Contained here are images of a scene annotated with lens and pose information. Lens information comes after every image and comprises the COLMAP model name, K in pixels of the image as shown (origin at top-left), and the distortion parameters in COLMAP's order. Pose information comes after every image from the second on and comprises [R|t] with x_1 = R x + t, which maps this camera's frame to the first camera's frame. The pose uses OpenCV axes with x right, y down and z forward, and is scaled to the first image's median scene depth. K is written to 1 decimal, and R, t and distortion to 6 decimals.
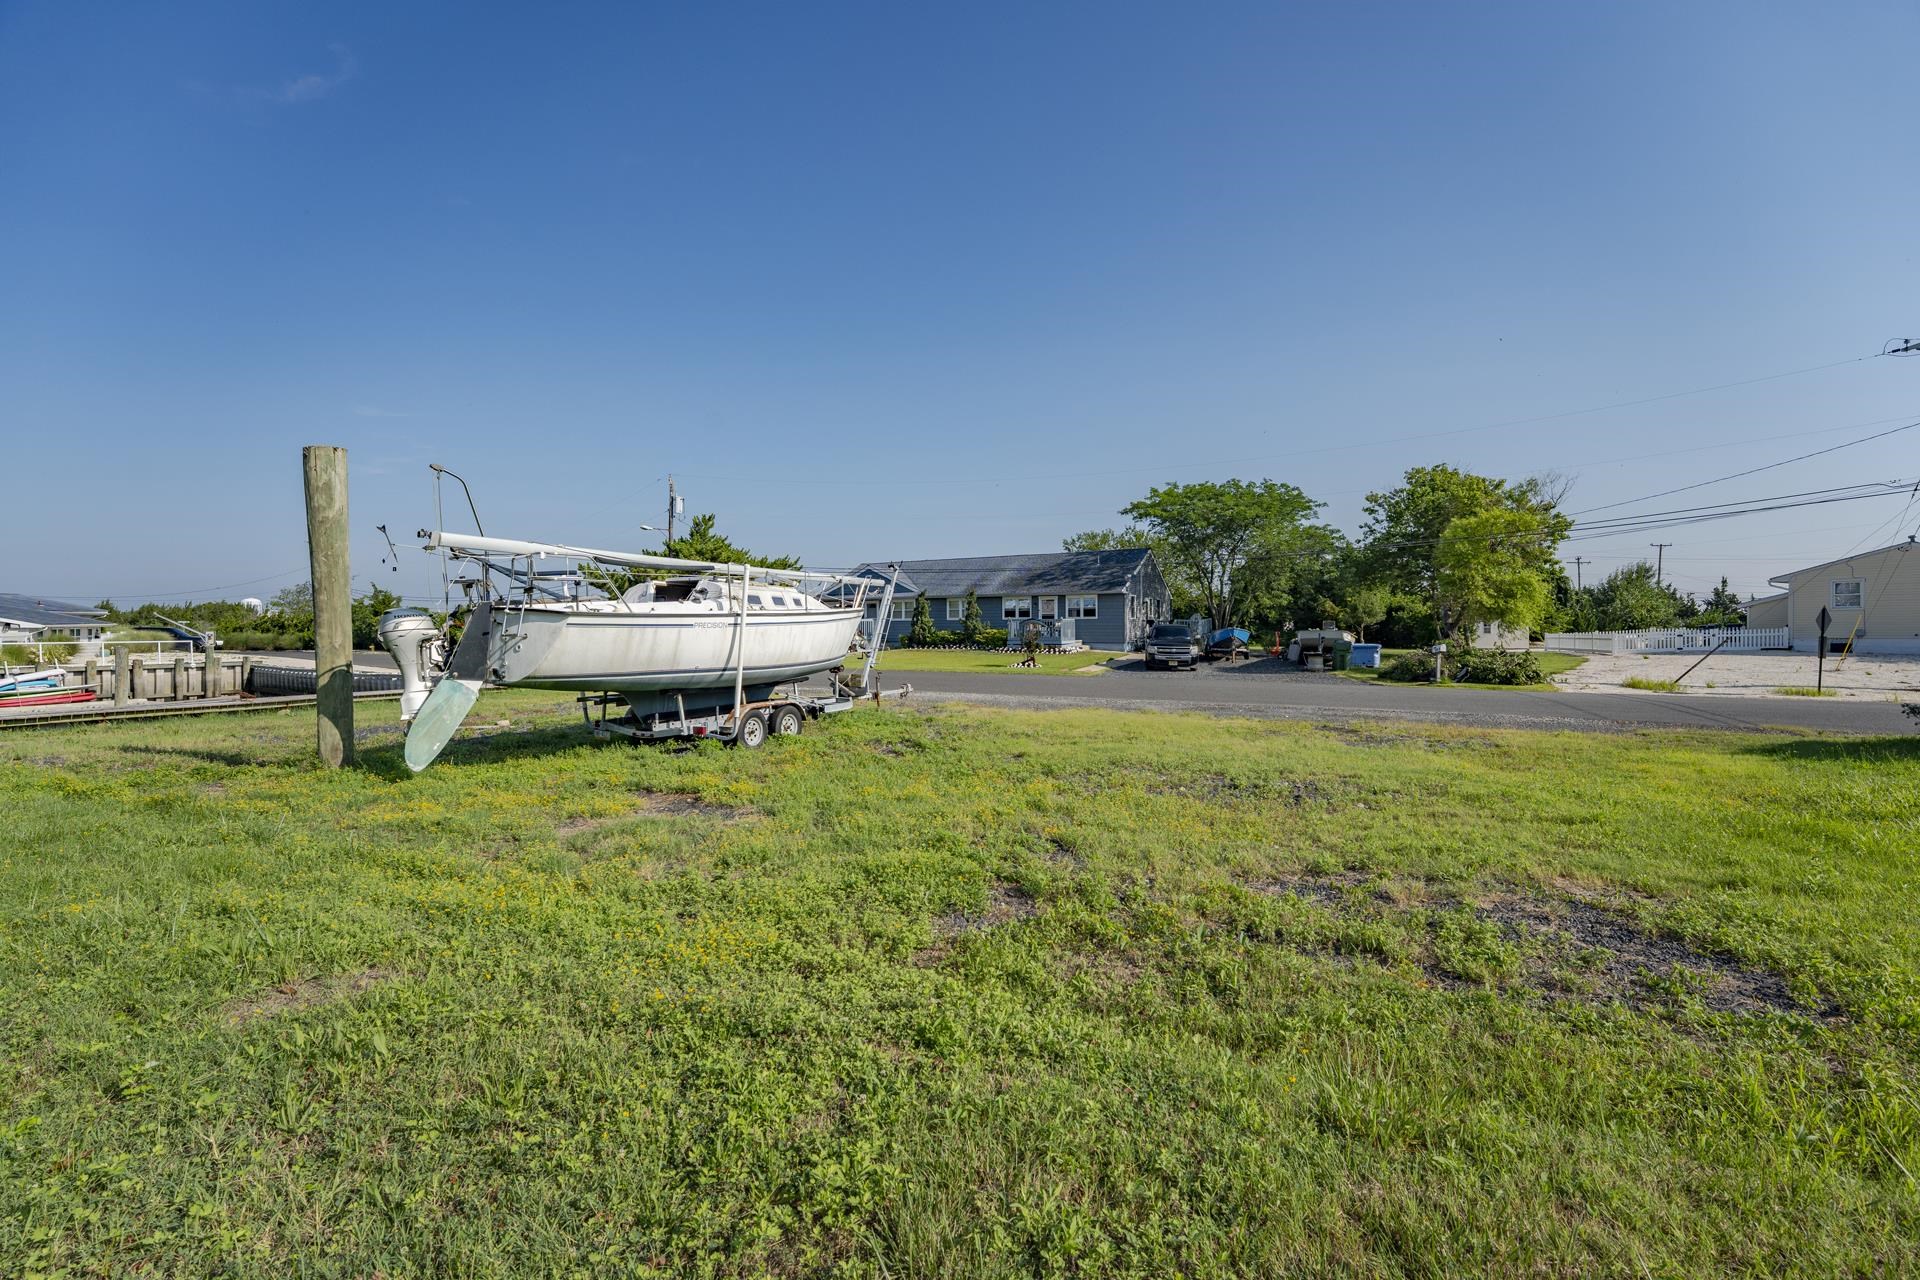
lens RADIAL K [[784.2, 0, 969.2], [0, 784.2, 639.0], [0, 0, 1]] dist [-0.029362, 0.002722]
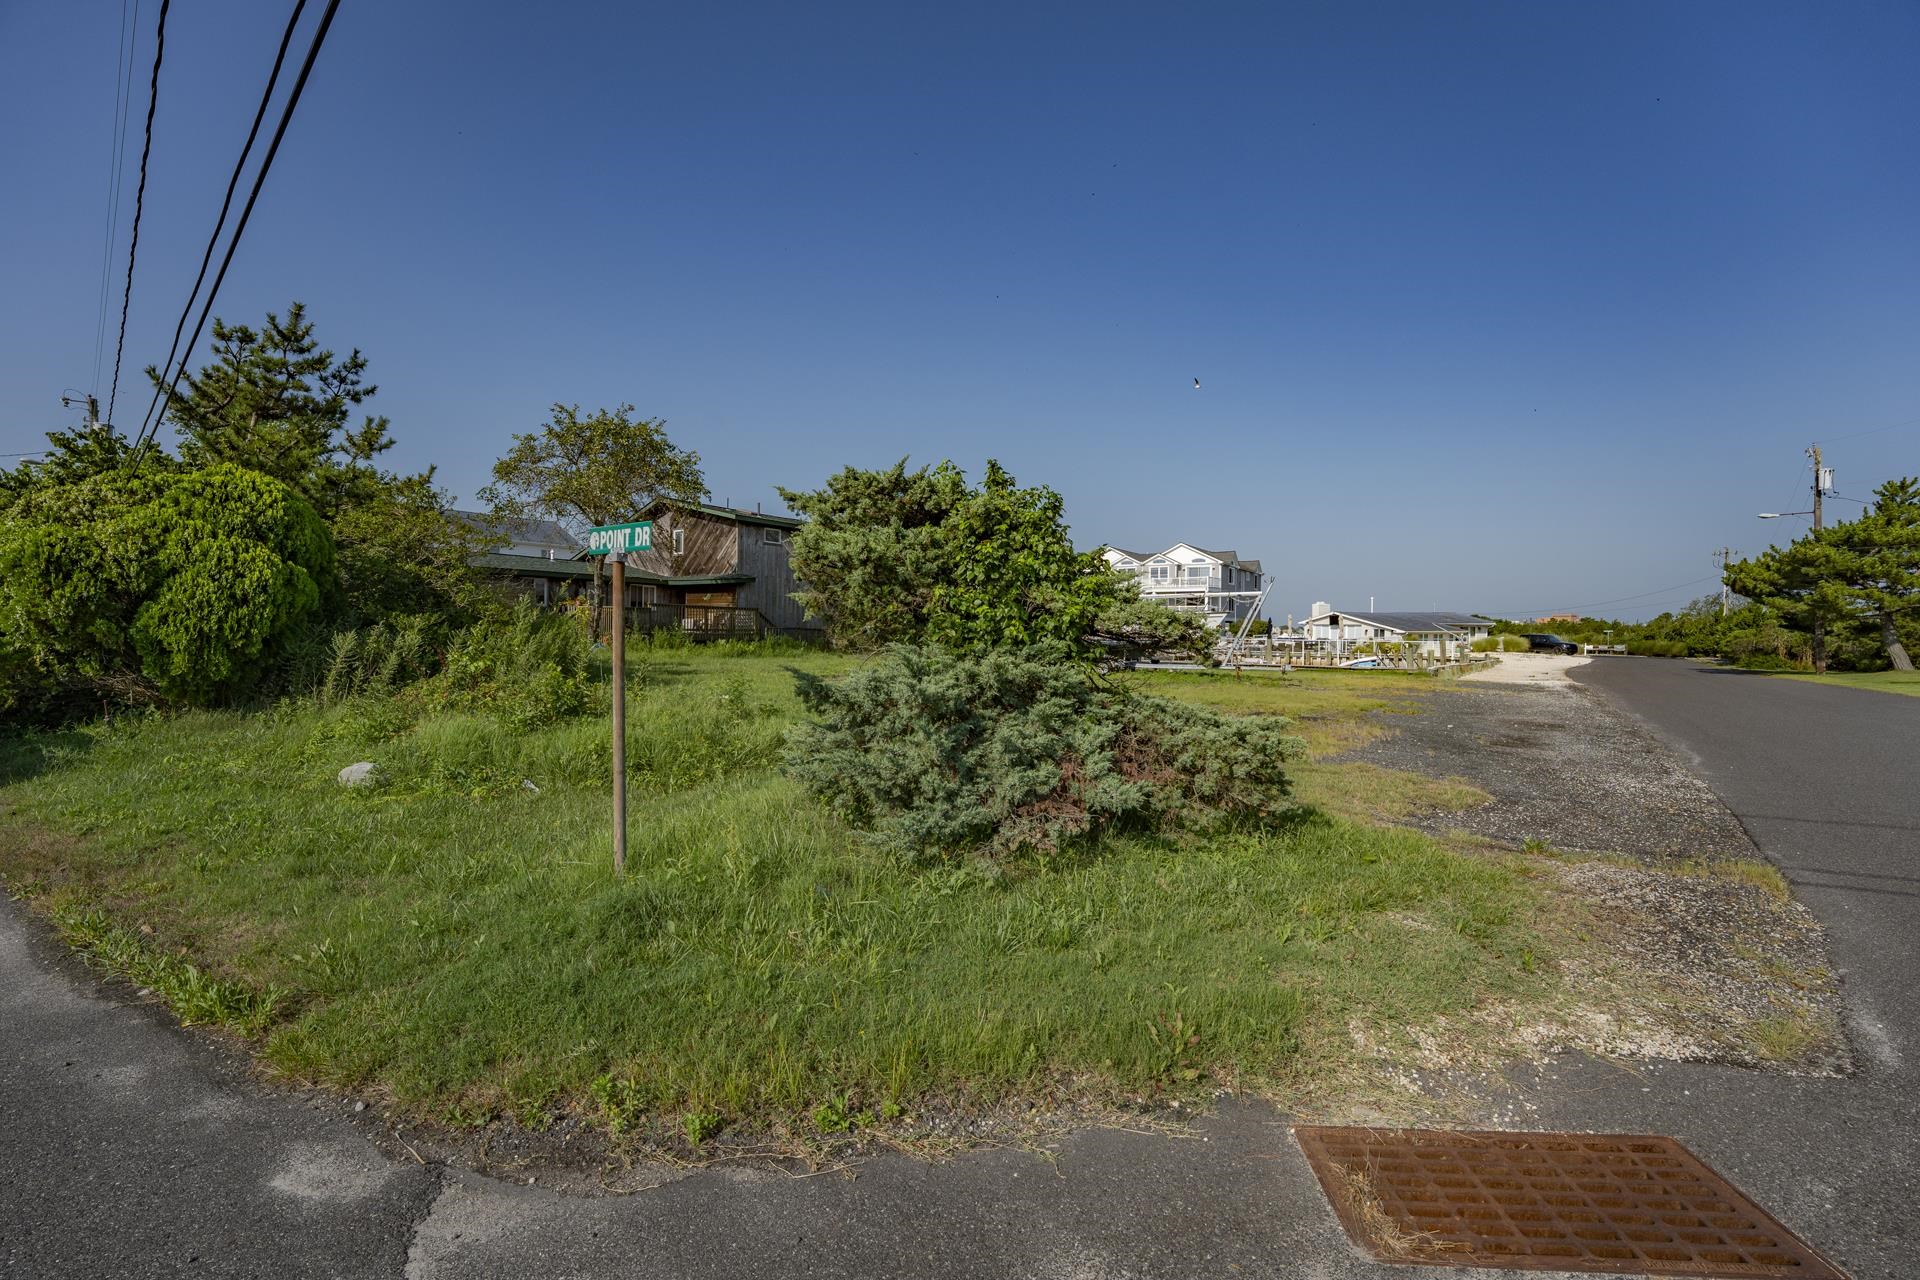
lens RADIAL K [[784.2, 0, 958.6], [0, 784.2, 638.1], [0, 0, 1]] dist [-0.029362, 0.002722]
pose [[-0.150447, 0.004348, -0.988609, 0.599275], [-0.022997, 0.999704, 0.007896, 0.005562], [0.988351, 0.023923, -0.150302, 0.278446]]
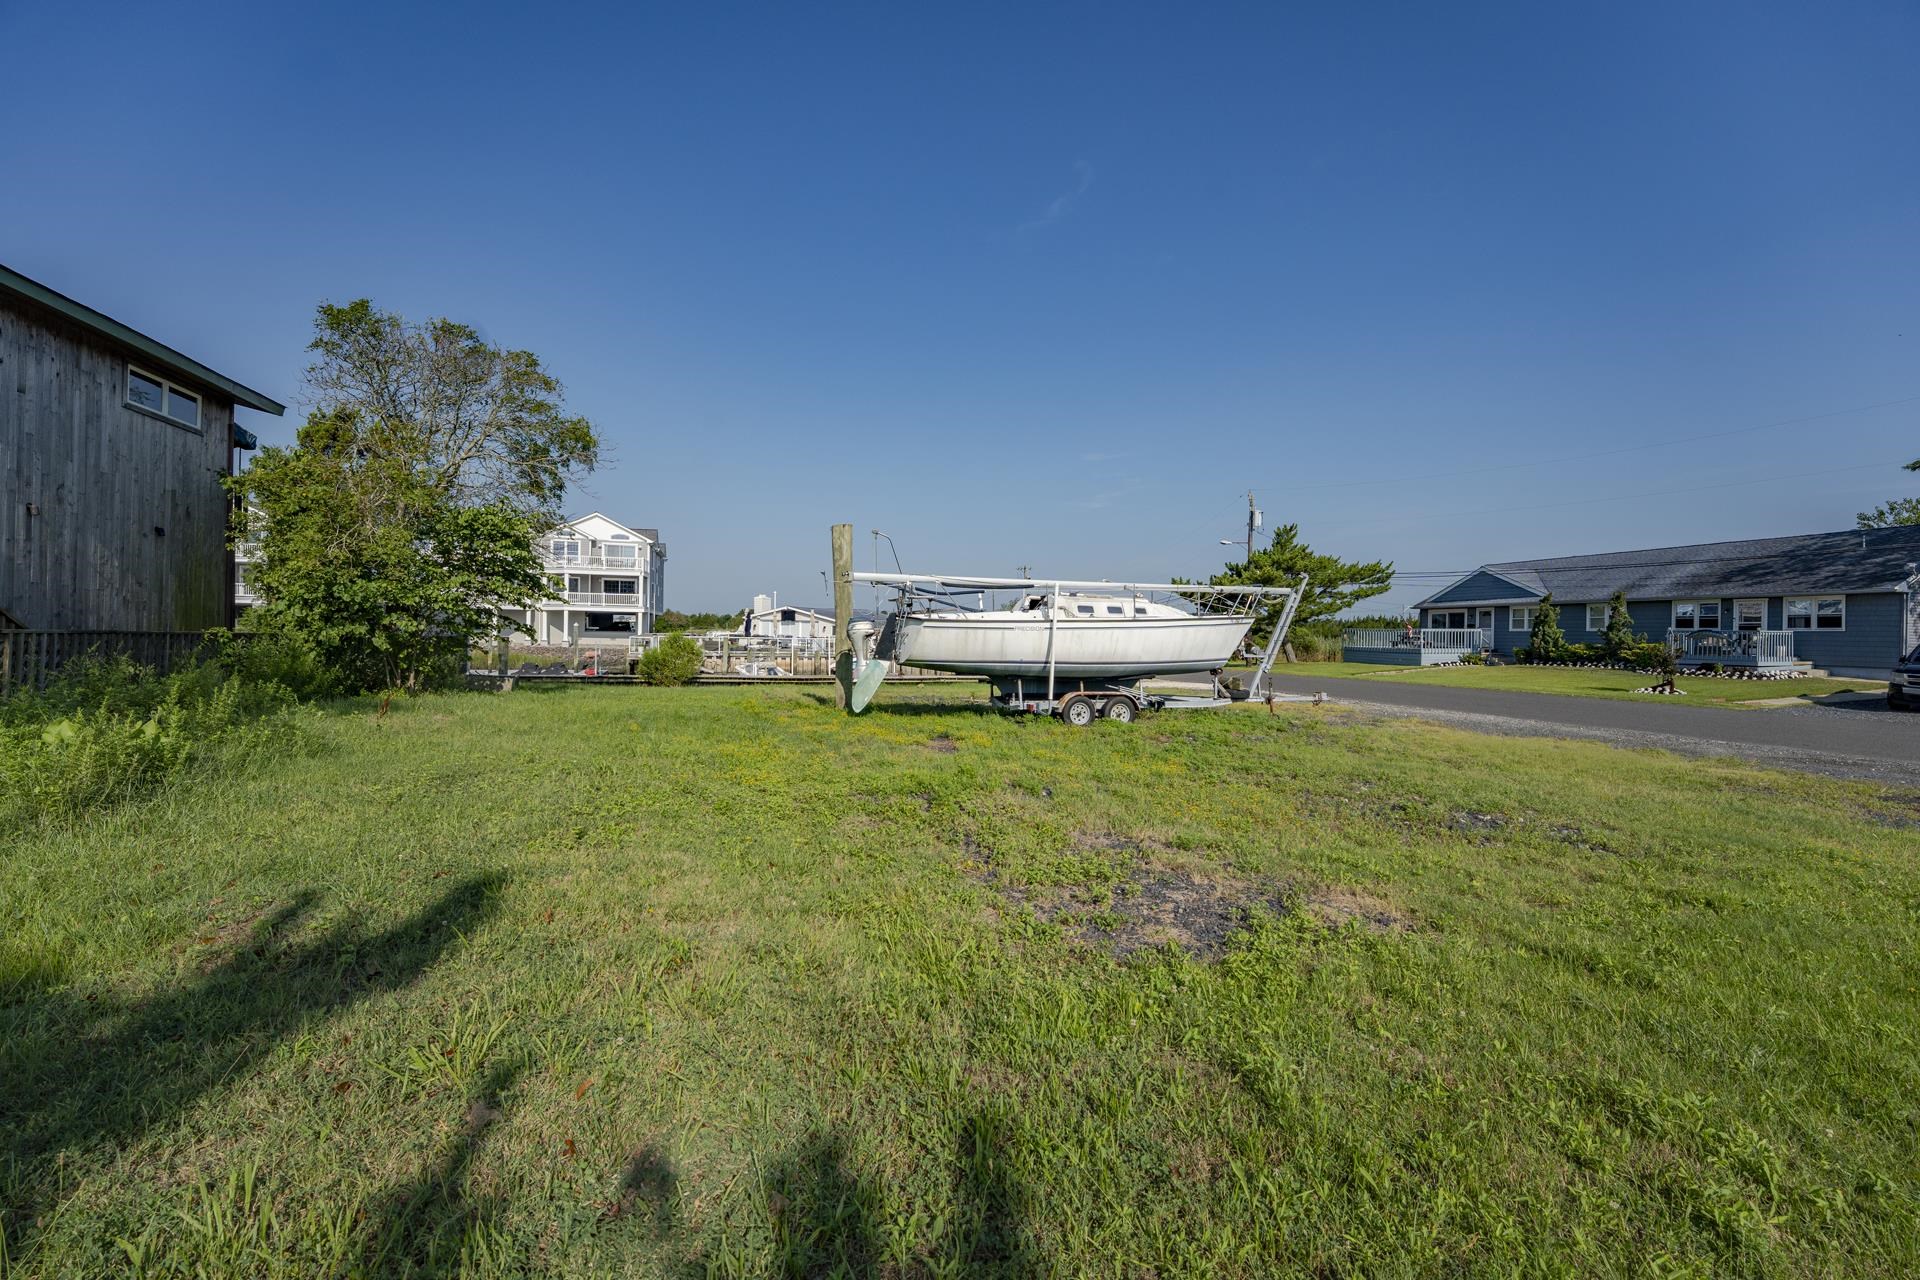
lens RADIAL K [[784.2, 0, 955.5], [0, 784.2, 639.5], [0, 0, 1]] dist [-0.029362, 0.002722]
pose [[0.674997, 0.016409, -0.737638, 0.144961], [-0.024868, 0.999691, -0.000517, 0.001106], [0.737401, 0.018692, 0.675196, 0.000346]]
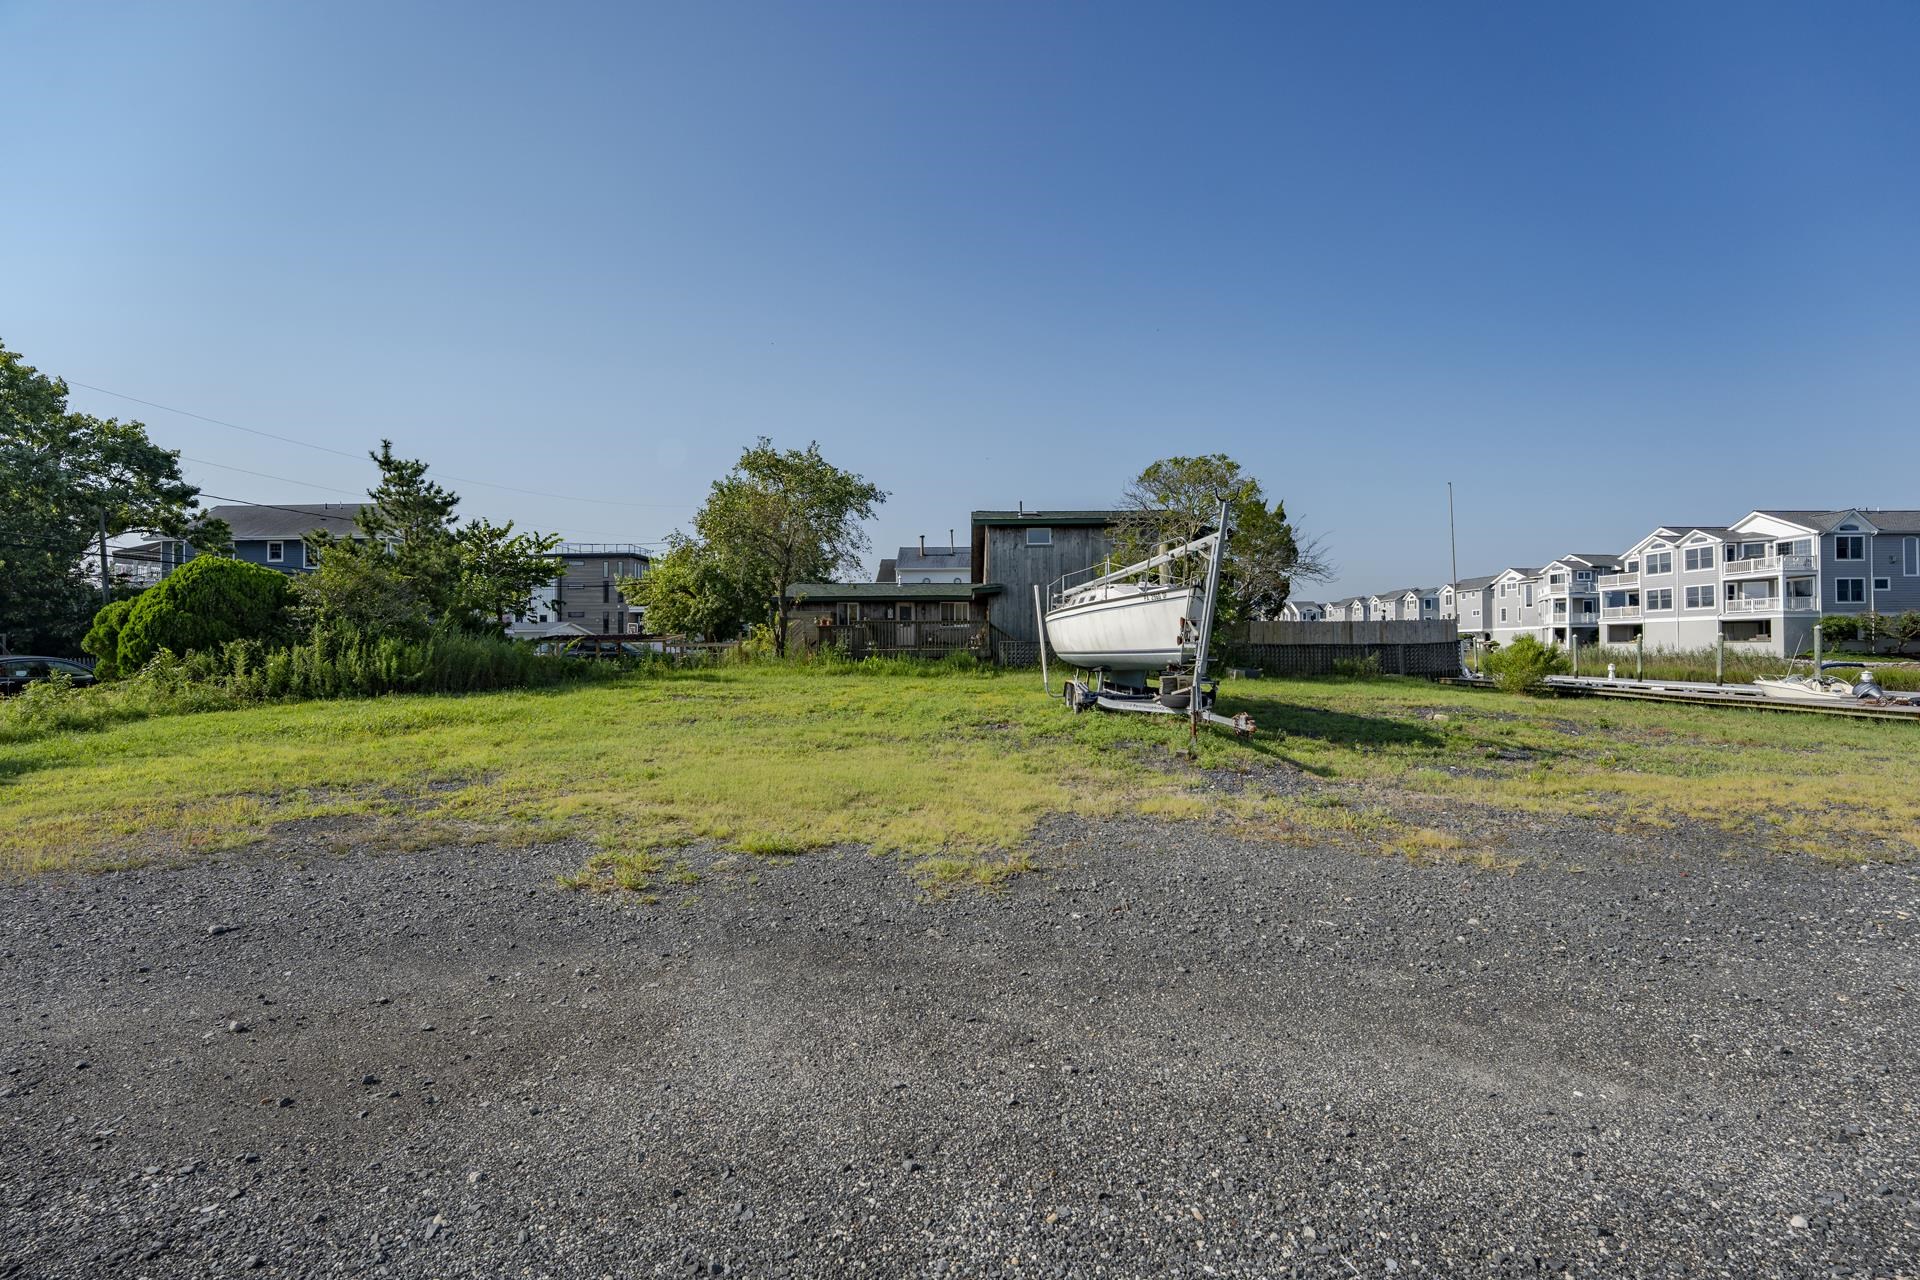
lens RADIAL K [[784.2, 0, 963.1], [0, 784.2, 643.6], [0, 0, 1]] dist [-0.029362, 0.002722]
pose [[-0.900402, 0.003412, -0.435045, 0.138005], [0.001888, 0.999990, 0.003935, 0.004001], [0.435054, 0.002722, -0.900400, 0.608659]]
